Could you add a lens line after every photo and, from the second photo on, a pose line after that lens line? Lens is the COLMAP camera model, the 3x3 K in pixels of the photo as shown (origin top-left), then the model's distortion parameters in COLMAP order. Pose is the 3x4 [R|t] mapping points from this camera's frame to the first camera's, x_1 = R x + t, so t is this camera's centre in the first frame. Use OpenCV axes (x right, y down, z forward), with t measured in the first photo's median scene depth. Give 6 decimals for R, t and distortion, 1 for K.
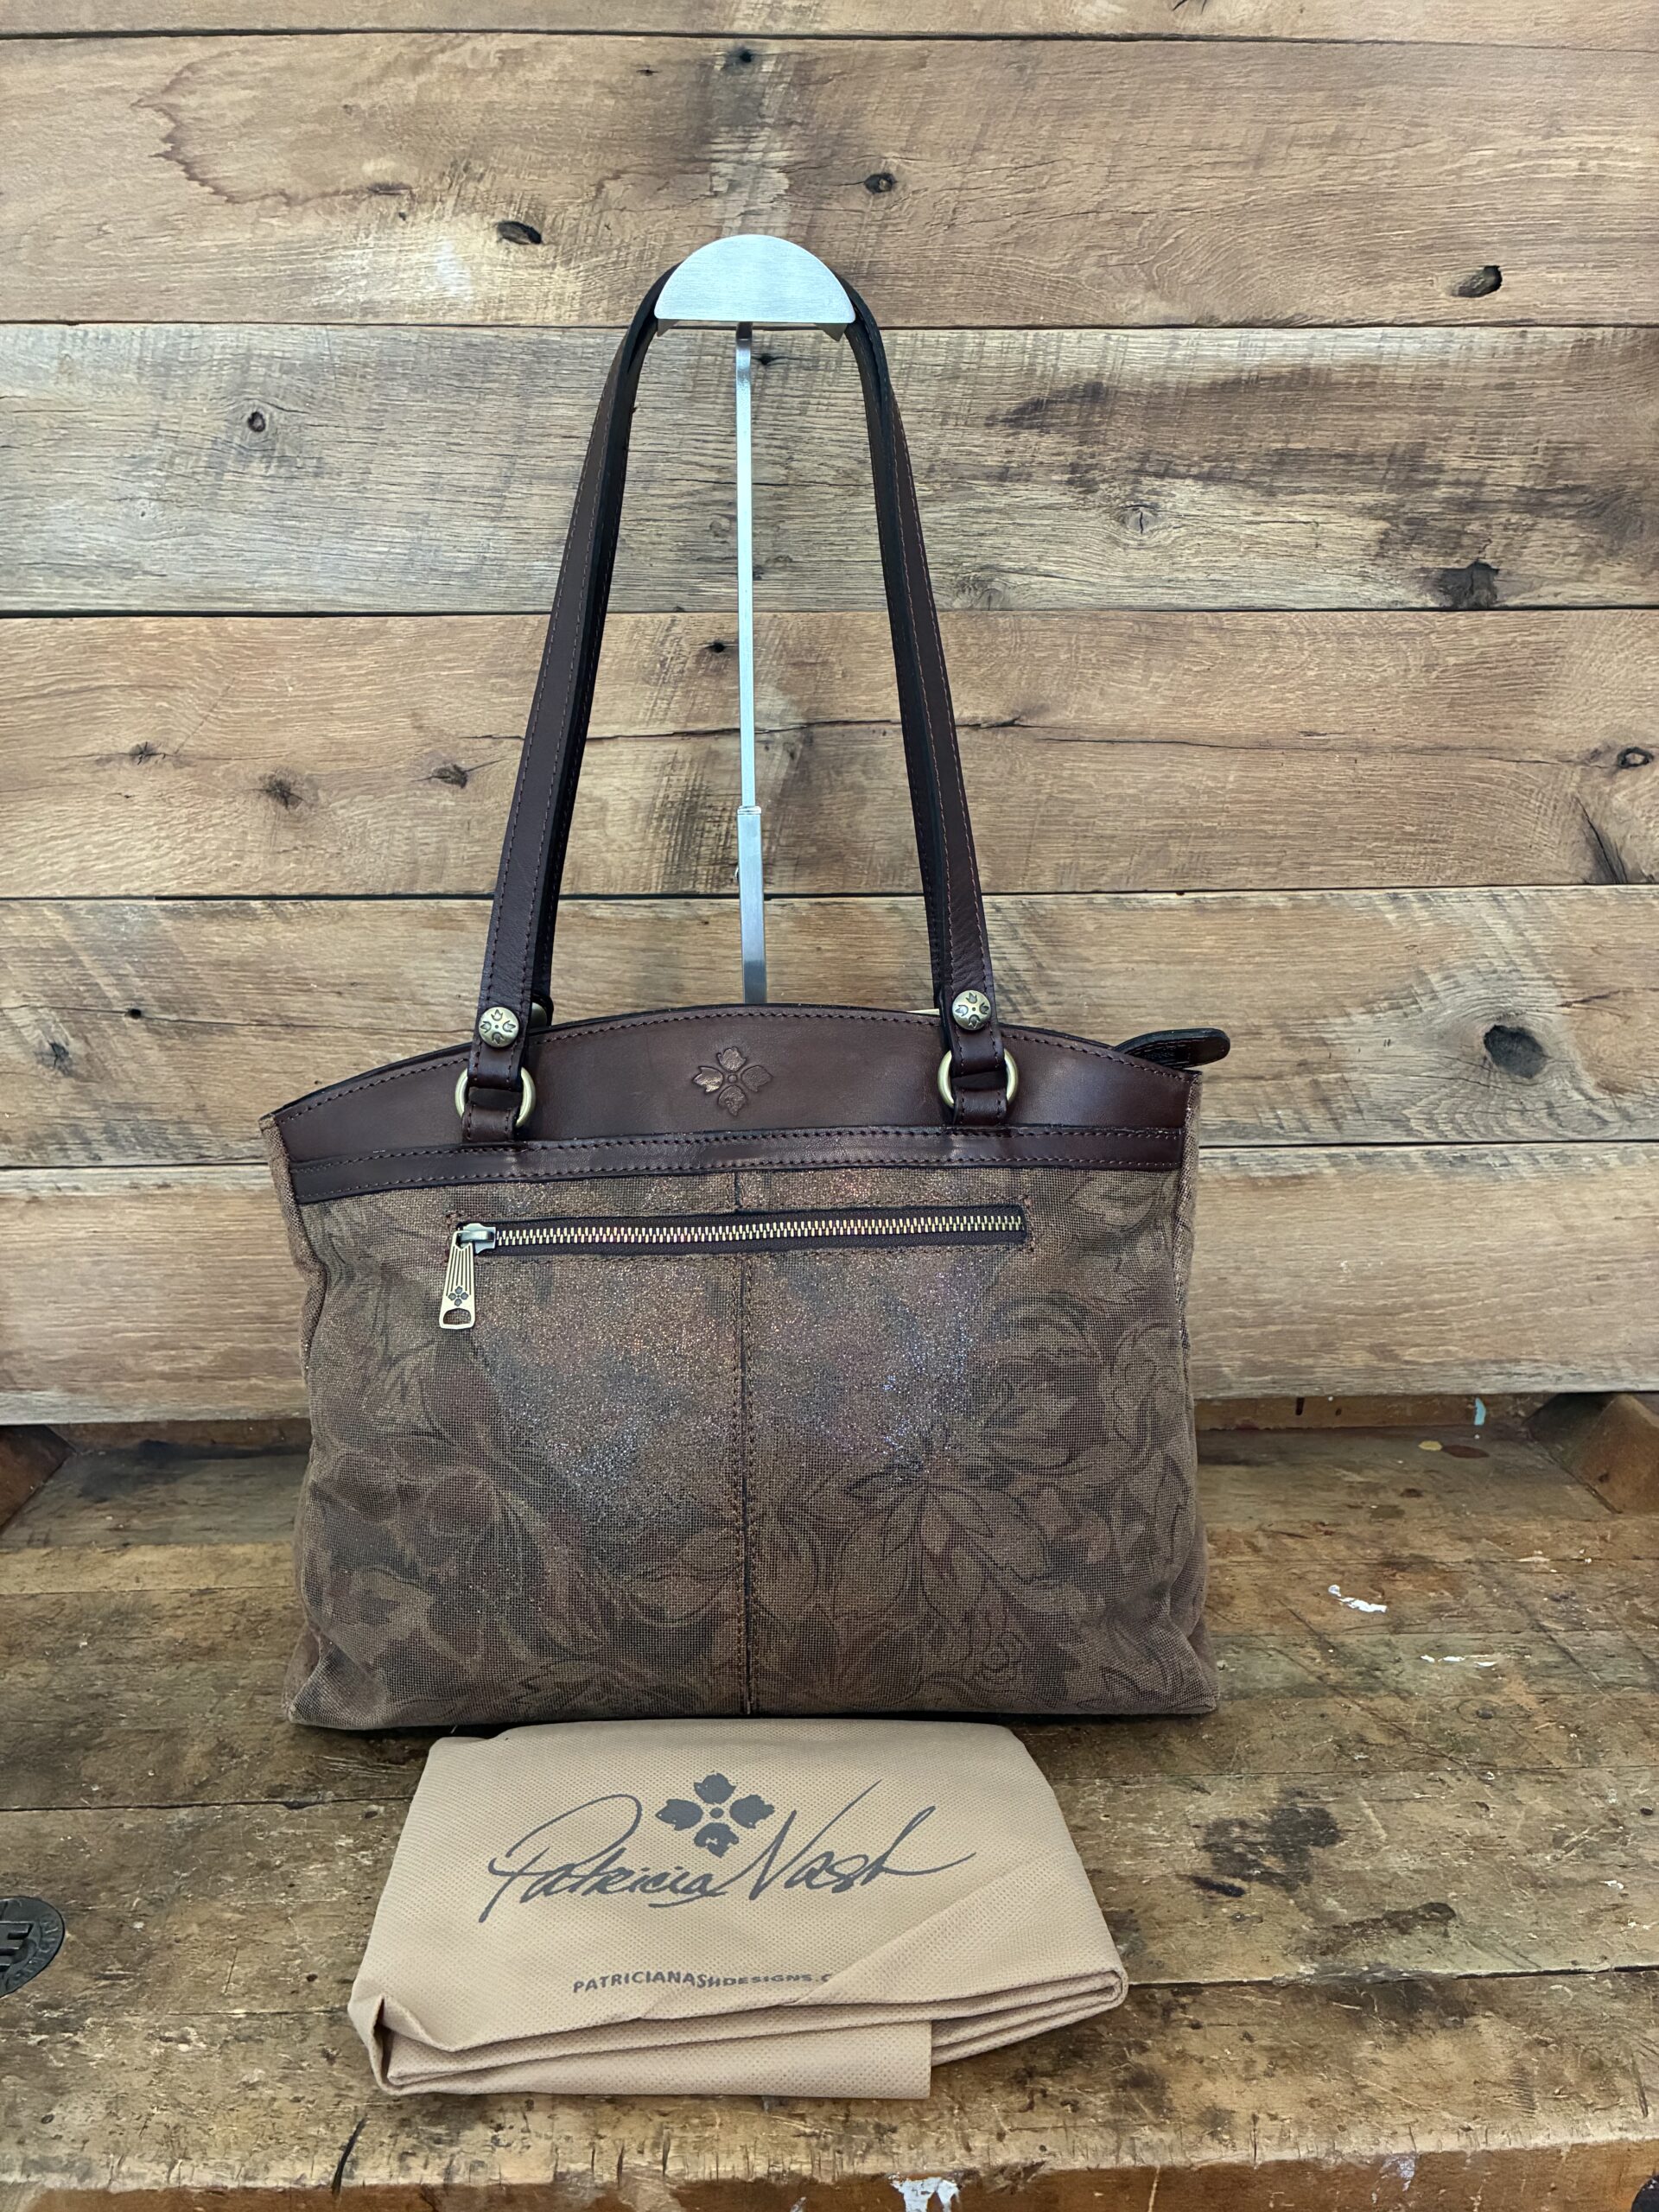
lens RADIAL K [[1705.0, 0, 835.0], [0, 1705.0, 1092.0], [0, 0, 1]] dist [0.068670, -0.068526]
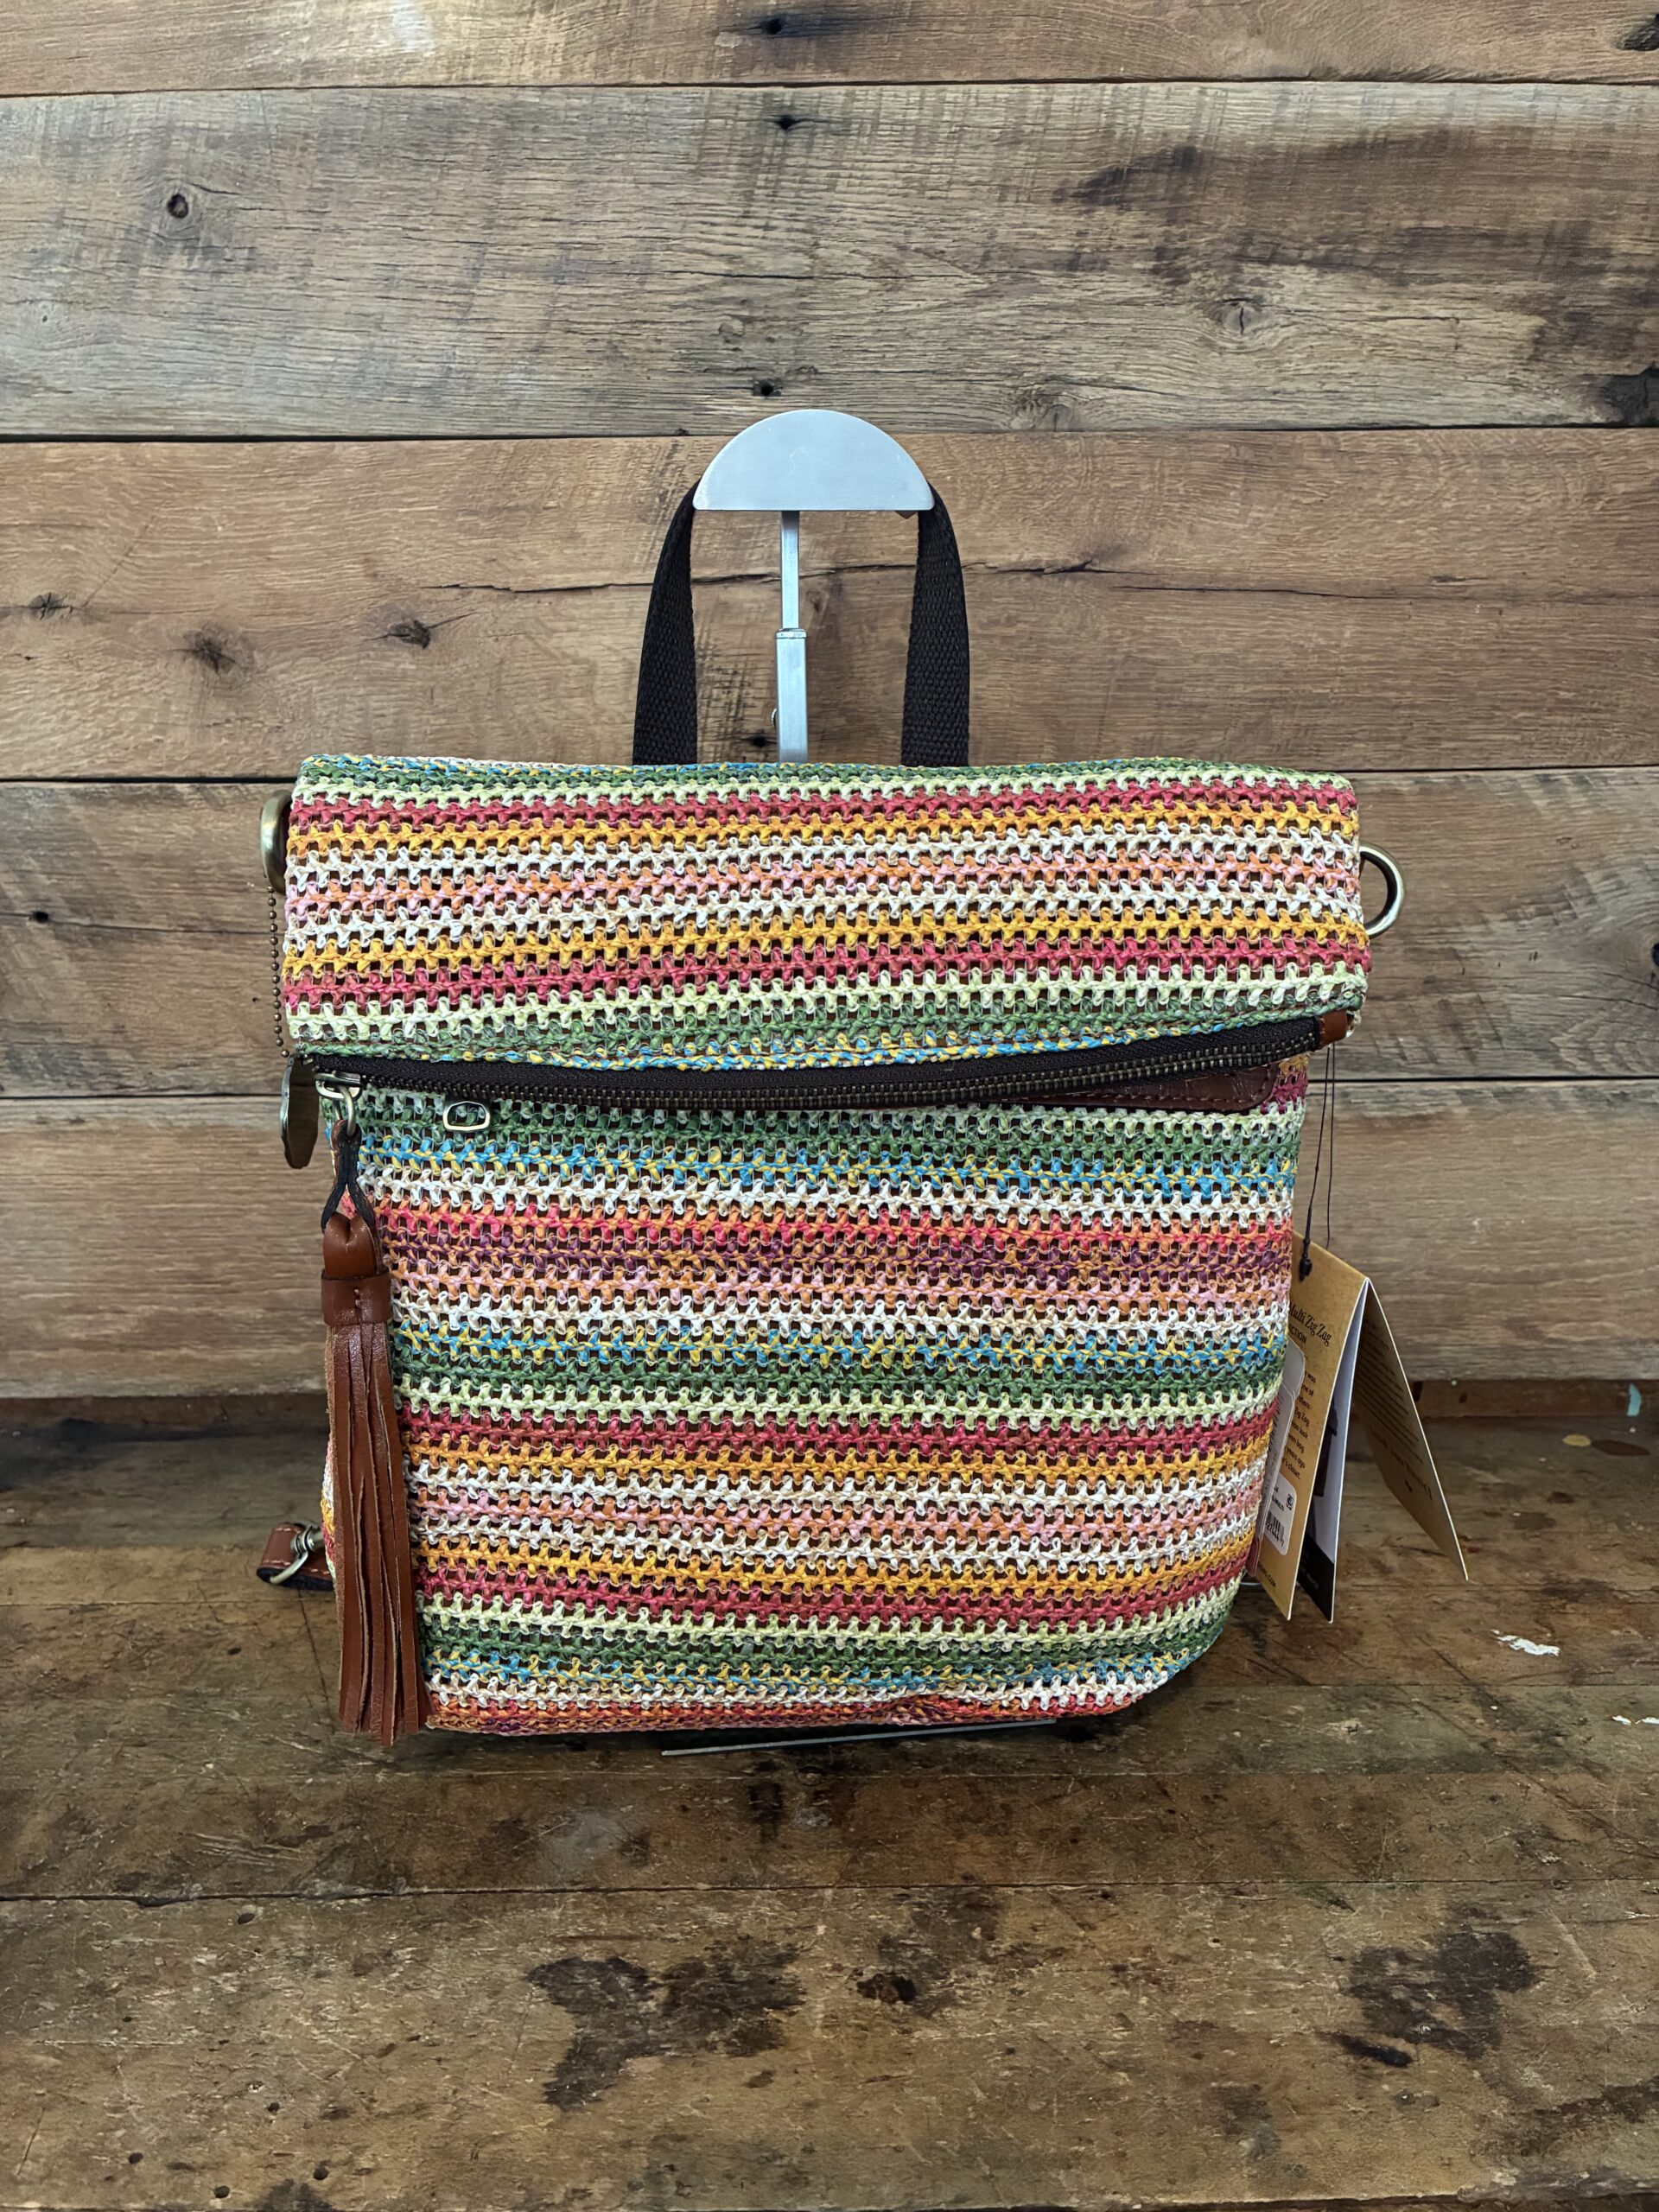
lens RADIAL K [[1705.0, 0, 831.8], [0, 1705.0, 1085.2], [0, 0, 1]] dist [0.068670, -0.068526]
pose [[0.999567, 0.003804, -0.029179, 0.007494], [-0.003519, 0.999946, 0.009824, 0.027852], [0.029214, -0.009717, 0.999526, 0.164409]]
